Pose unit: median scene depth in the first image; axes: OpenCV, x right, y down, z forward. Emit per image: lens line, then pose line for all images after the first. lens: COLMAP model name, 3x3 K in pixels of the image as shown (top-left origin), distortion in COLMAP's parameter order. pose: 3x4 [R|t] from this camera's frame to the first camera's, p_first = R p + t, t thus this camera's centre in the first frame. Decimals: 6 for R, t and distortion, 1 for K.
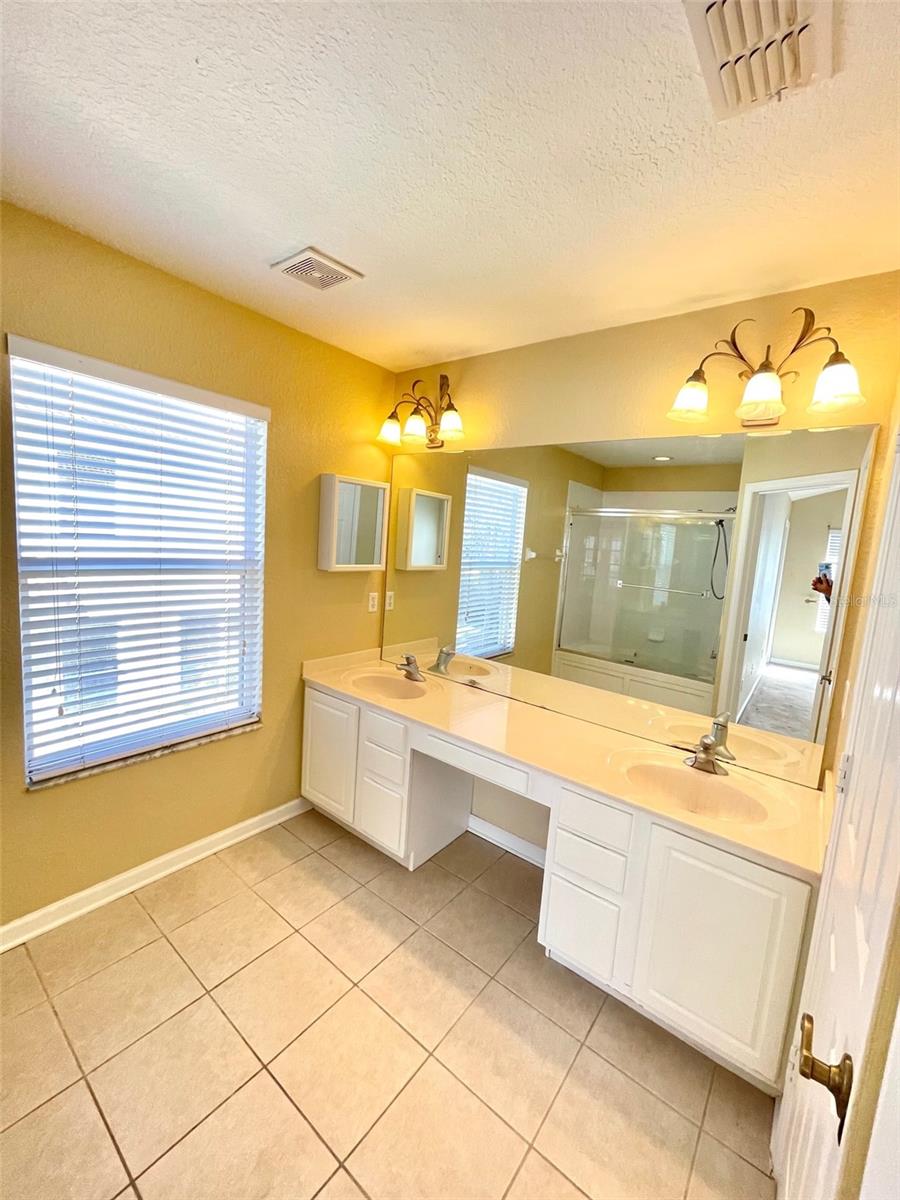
lens RADIAL K [[486.4, 0, 453.1], [0, 486.4, 599.1], [0, 0, 1]] dist [-0.000577, -0.001641]
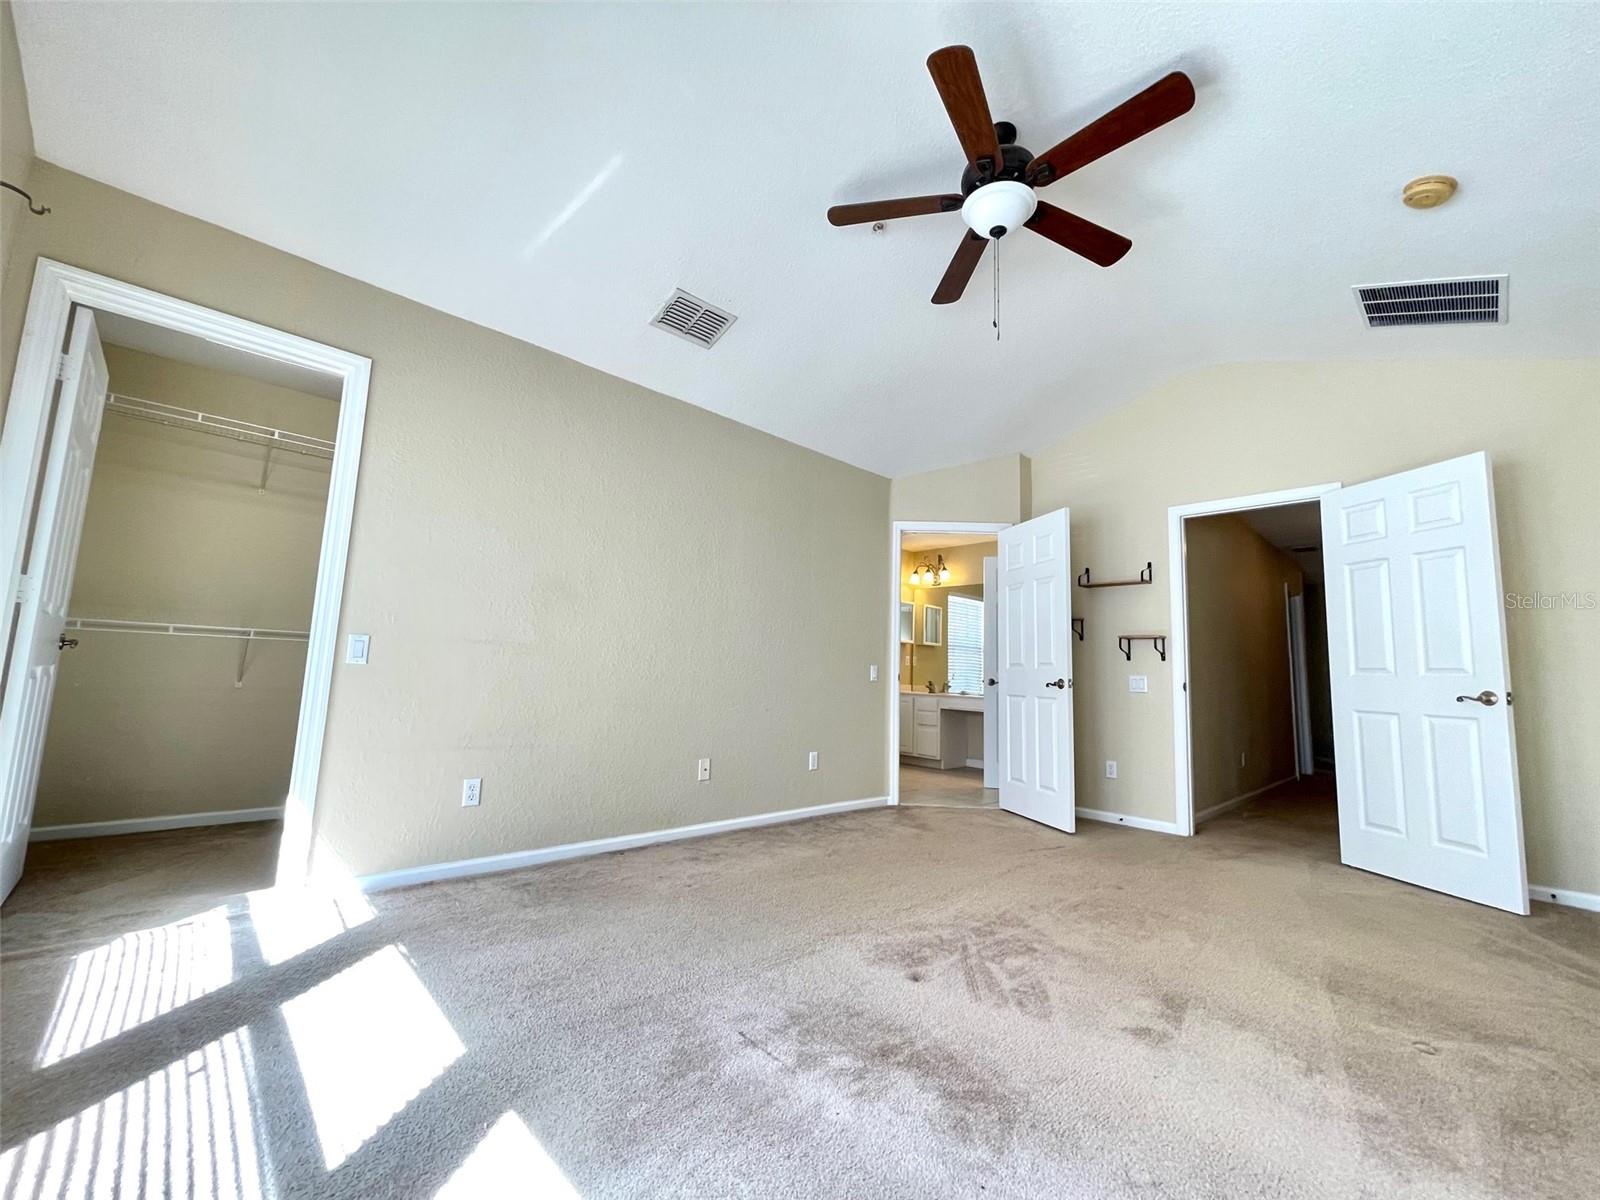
lens RADIAL K [[648.5, 0, 796.1], [0, 648.5, 596.6], [0, 0, 1]] dist [-0.000577, -0.001641]
pose [[0.988842, -0.049139, -0.140628, -0.251732], [0.013380, 0.969509, -0.244691, 0.436987], [0.148364, 0.240079, 0.959349, -1.857807]]
